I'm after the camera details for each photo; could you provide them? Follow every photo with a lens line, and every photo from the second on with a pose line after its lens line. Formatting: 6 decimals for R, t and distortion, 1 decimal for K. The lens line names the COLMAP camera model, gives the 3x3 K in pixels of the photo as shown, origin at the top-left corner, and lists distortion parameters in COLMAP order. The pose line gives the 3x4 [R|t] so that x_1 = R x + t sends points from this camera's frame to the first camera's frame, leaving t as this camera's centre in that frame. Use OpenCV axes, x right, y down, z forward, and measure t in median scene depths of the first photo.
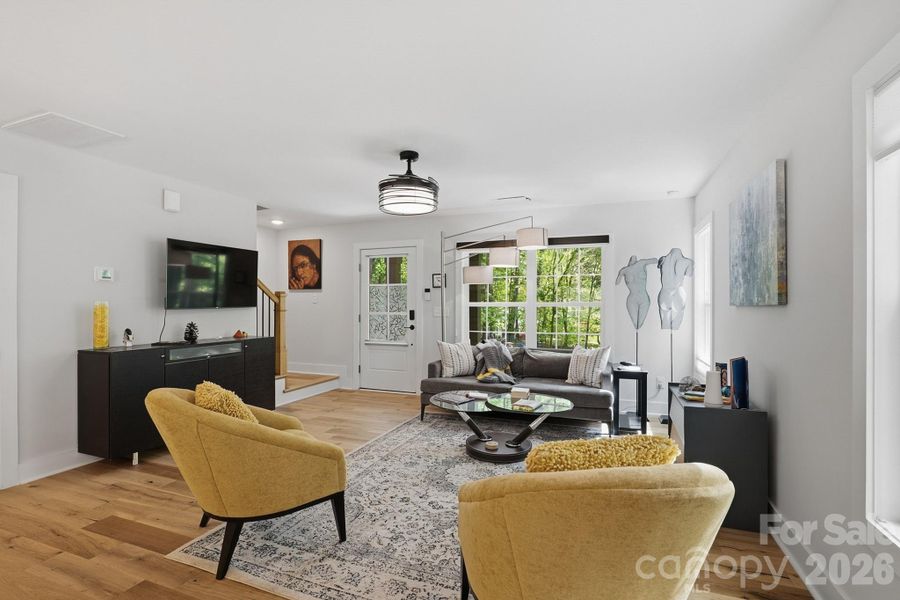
lens RADIAL K [[428.8, 0, 453.0], [0, 428.8, 301.6], [0, 0, 1]] dist [-0.000919, 0.000231]
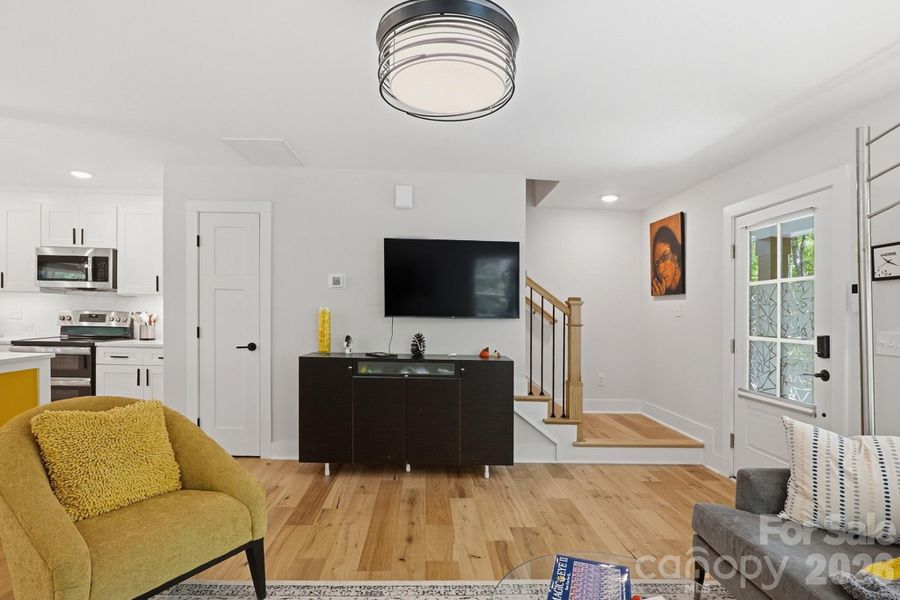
lens RADIAL K [[468.9, 0, 443.4], [0, 468.9, 316.1], [0, 0, 1]] dist [-0.019677, 0.000381]
pose [[0.384834, 0.015516, -0.922855, 0.241099], [-0.018029, 0.999794, 0.009291, 0.003452], [0.922810, 0.013062, 0.385034, 0.598683]]
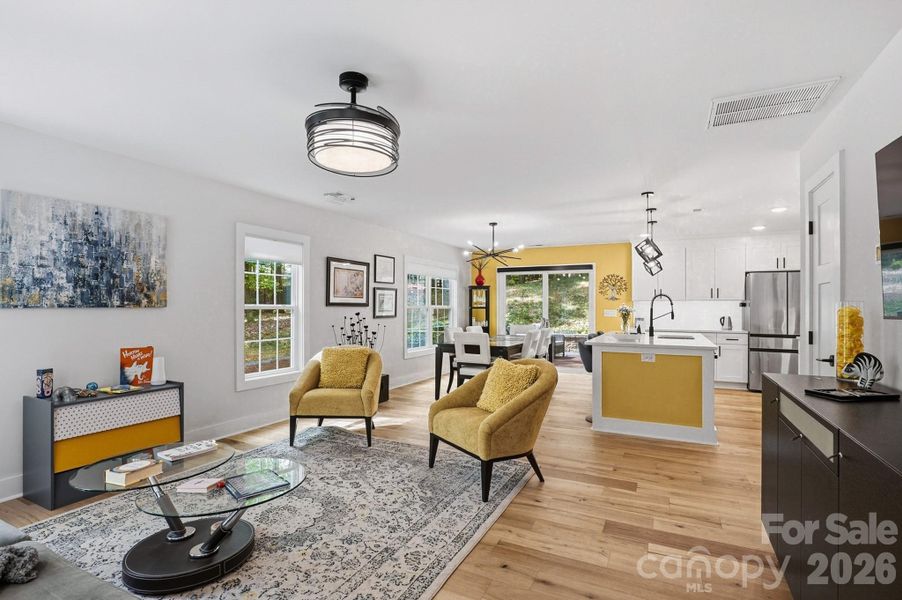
lens RADIAL K [[428.1, 0, 451.0], [0, 428.1, 300.0], [0, 0, 1]] dist [-0.018215, 0.000358]
pose [[-0.993756, 0.000077, 0.111573, -0.239794], [-0.002299, 0.999773, -0.021171, 0.006842], [-0.111549, -0.021295, -0.993531, 1.207285]]
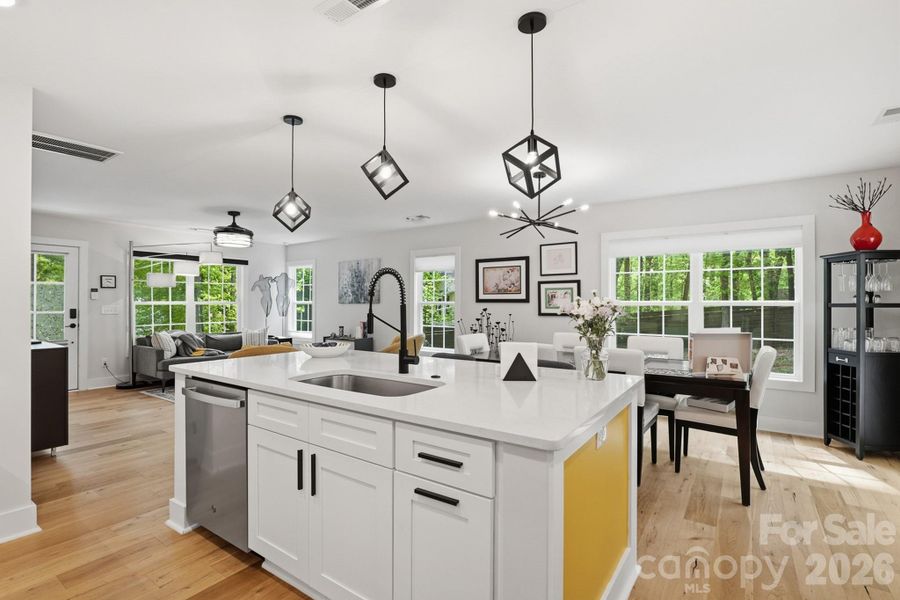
lens RADIAL K [[427.1, 0, 450.0], [0, 427.1, 300.0], [0, 0, 1]] dist [-0.018215, 0.000358]
pose [[0.244499, 0.005186, 0.969636, -1.099551], [-0.004493, 0.999981, -0.004215, -0.001589], [-0.969639, -0.003326, 0.244518, -0.158018]]
